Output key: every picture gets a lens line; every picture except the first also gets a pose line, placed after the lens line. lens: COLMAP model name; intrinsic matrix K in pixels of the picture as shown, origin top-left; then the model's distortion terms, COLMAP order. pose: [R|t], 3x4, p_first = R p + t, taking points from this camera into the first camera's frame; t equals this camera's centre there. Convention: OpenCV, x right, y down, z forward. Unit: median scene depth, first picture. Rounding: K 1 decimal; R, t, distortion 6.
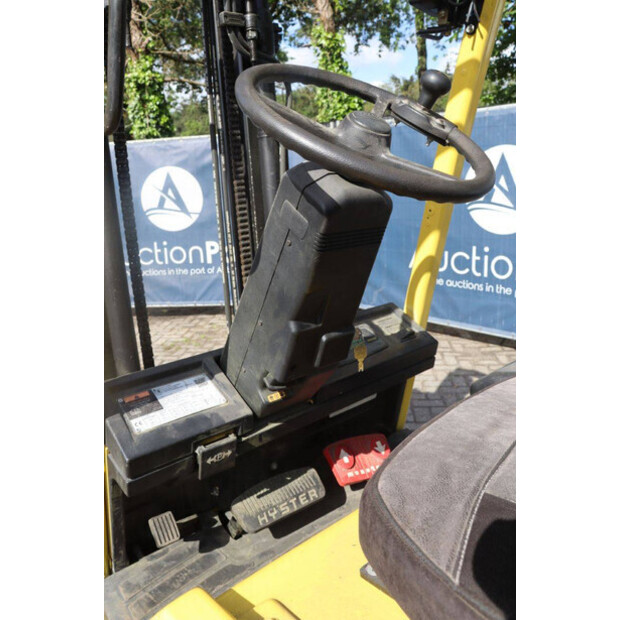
lens RADIAL K [[511.2, 0, 310.0], [0, 511.2, 310.0], [0, 0, 1]] dist [-0.183485, 0.165502]
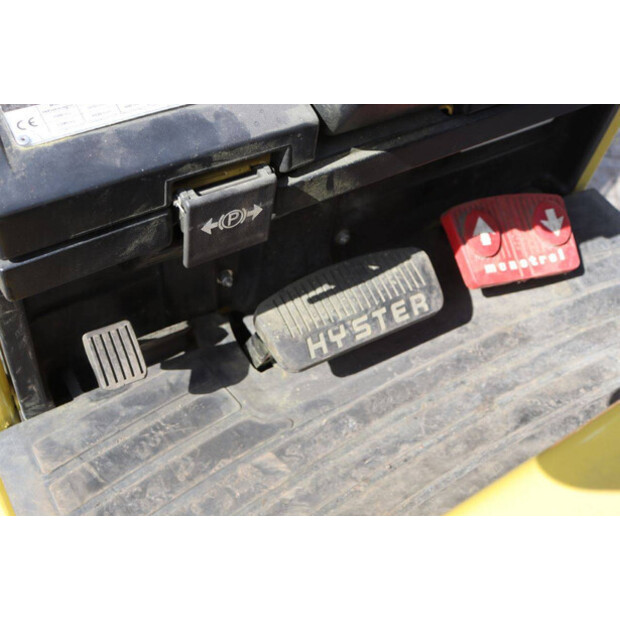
lens RADIAL K [[691.2, 0, 310.0], [0, 691.2, 310.0], [0, 0, 1]] dist [-0.056470, 0.018199]
pose [[0.992139, 0.106857, -0.065131, -0.059287], [-0.069383, 0.902843, 0.424334, 0.093767], [0.104146, -0.416480, 0.903160, 0.380717]]
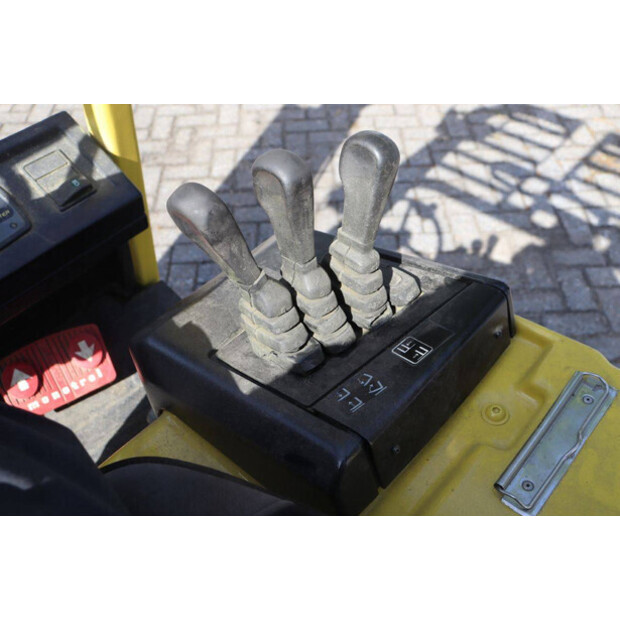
lens RADIAL K [[617.3, 0, 320.7], [0, 617.3, 315.1], [0, 0, 1]] dist [-0.108535, 0.142930]
pose [[0.989330, -0.100828, 0.105163, 0.443274], [0.026436, 0.834084, 0.551004, -0.237229], [-0.143272, -0.542344, 0.827850, 0.395552]]
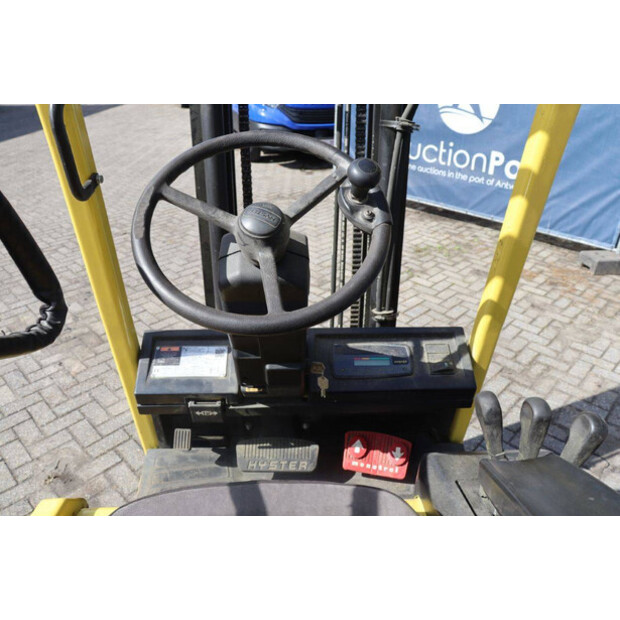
lens RADIAL K [[511.2, 0, 310.0], [0, 511.2, 310.0], [0, 0, 1]] dist [-0.183485, 0.165502]
pose [[0.787060, 0.332523, -0.519582, 0.538954], [-0.195486, 0.933314, 0.301181, -0.353028], [0.585083, -0.135476, 0.799577, 0.109849]]
